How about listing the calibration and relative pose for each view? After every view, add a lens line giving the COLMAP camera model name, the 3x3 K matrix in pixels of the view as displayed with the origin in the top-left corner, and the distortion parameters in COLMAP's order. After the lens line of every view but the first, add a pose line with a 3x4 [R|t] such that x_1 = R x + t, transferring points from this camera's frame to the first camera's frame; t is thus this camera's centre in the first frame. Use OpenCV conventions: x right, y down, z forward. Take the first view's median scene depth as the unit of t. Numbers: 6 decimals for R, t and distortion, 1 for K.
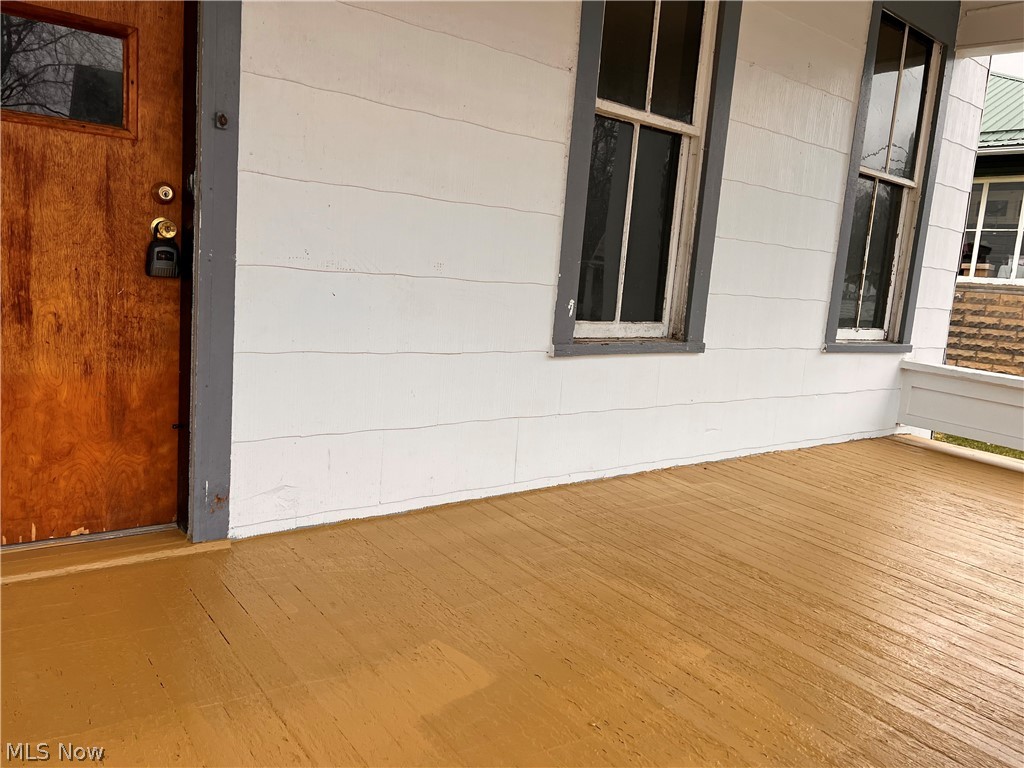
lens RADIAL K [[771.7, 0, 513.0], [0, 771.7, 381.2], [0, 0, 1]] dist [0.030614, -0.014547]
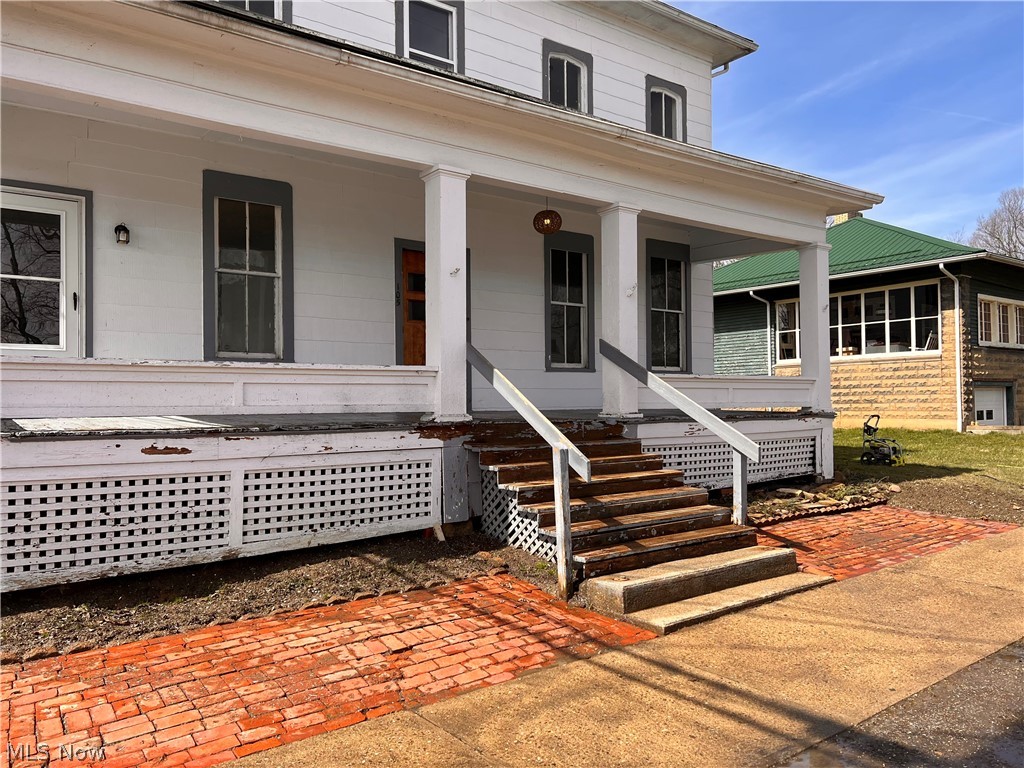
lens RADIAL K [[771.7, 0, 514.6], [0, 771.7, 384.4], [0, 0, 1]] dist [0.030614, -0.014547]
pose [[0.995308, -0.088028, -0.040169, 0.010392], [0.079881, 0.981806, -0.172267, 0.135019], [0.054603, 0.168250, 0.984231, -0.536601]]
